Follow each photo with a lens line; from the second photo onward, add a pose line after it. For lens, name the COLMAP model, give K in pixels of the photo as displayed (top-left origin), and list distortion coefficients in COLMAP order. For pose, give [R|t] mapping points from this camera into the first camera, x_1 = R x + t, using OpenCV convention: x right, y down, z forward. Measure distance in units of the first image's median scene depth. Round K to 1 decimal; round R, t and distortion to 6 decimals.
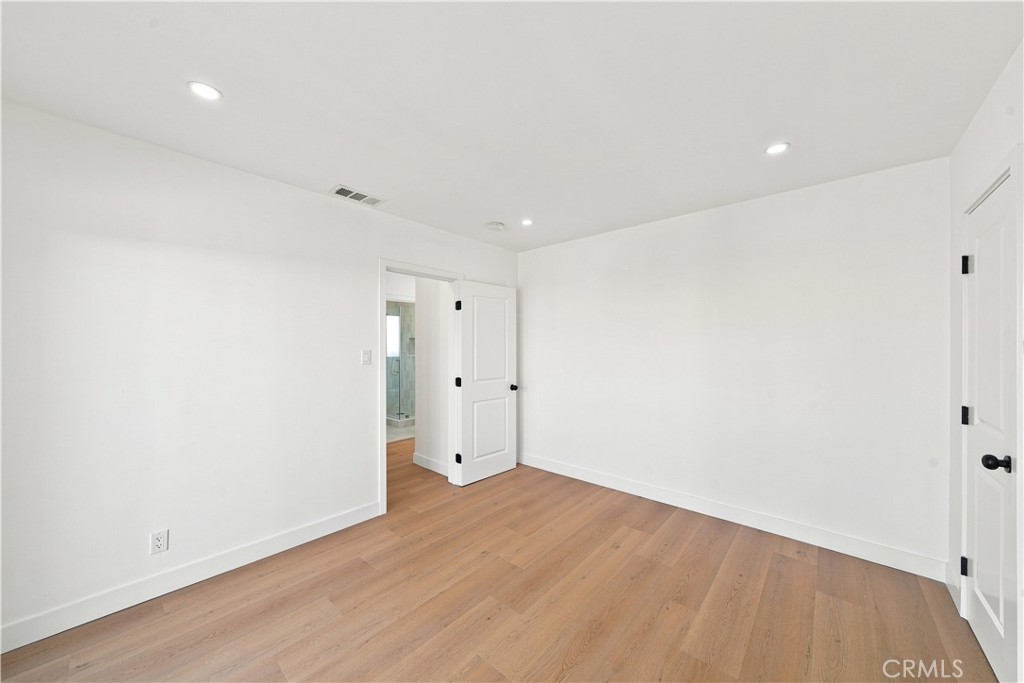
lens RADIAL K [[357.6, 0, 516.4], [0, 357.6, 344.7], [0, 0, 1]] dist [-0.002955, -0.000602]
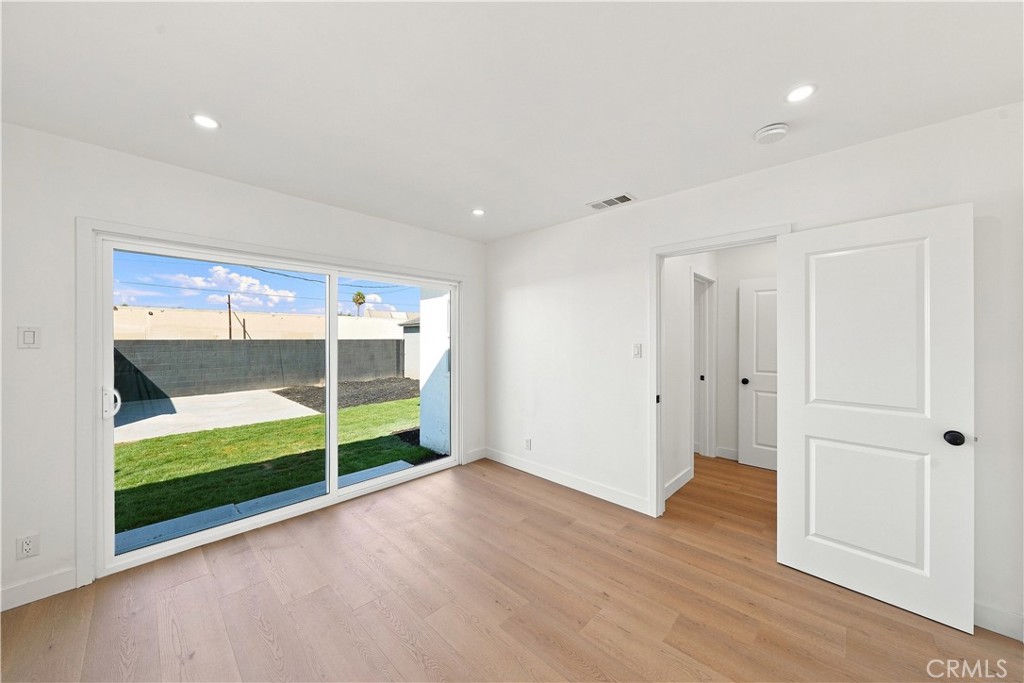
lens RADIAL K [[357.6, 0, 514.3], [0, 357.6, 336.0], [0, 0, 1]] dist [-0.002955, -0.000602]
pose [[-0.035004, -0.004021, -0.999379, 0.542319], [0.001803, 0.999990, -0.004086, -0.002346], [0.999386, -0.001945, -0.034997, 0.611635]]
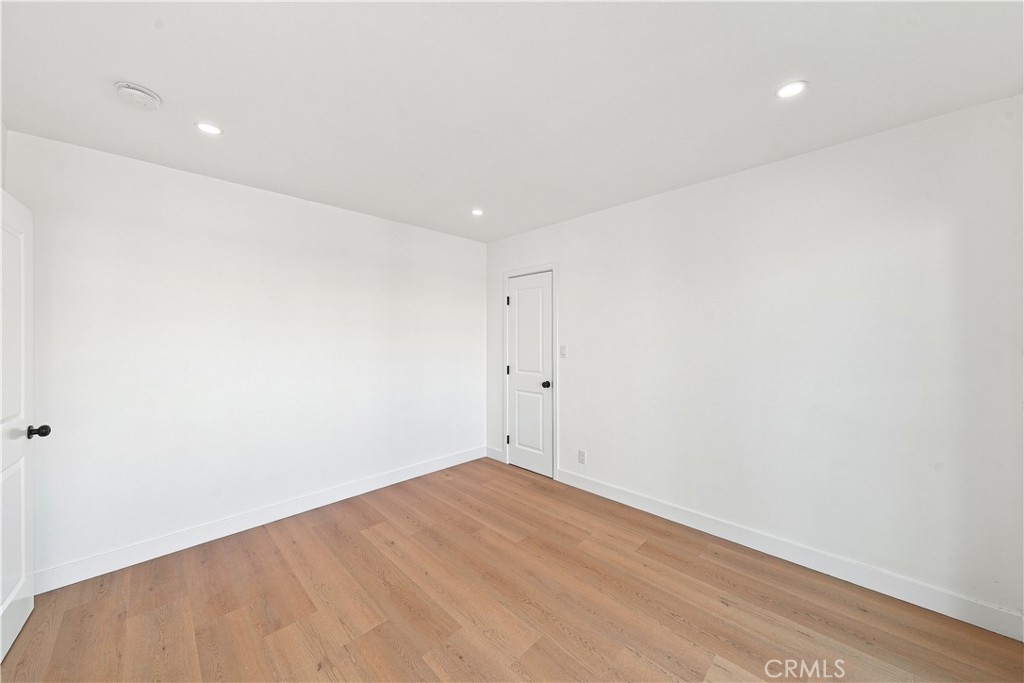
lens RADIAL K [[357.6, 0, 513.7], [0, 357.6, 336.7], [0, 0, 1]] dist [-0.002955, -0.000602]
pose [[0.069917, 0.003721, 0.997546, -0.516734], [0.000588, 0.999993, -0.003772, 0.002158], [-0.997553, 0.000851, 0.069914, 0.456721]]
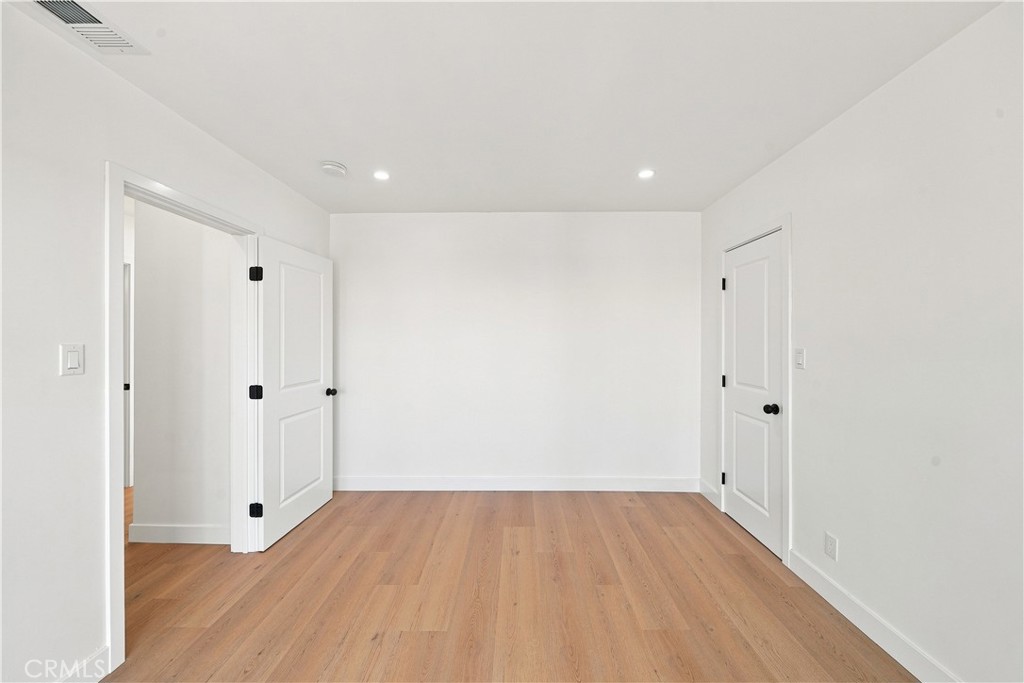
lens RADIAL K [[357.6, 0, 516.7], [0, 357.6, 334.7], [0, 0, 1]] dist [-0.002955, -0.000602]
pose [[0.760727, 0.003041, 0.649065, -0.246522], [-0.001911, 0.999995, -0.002446, 0.001504], [-0.649069, 0.000620, 0.760729, 0.224326]]
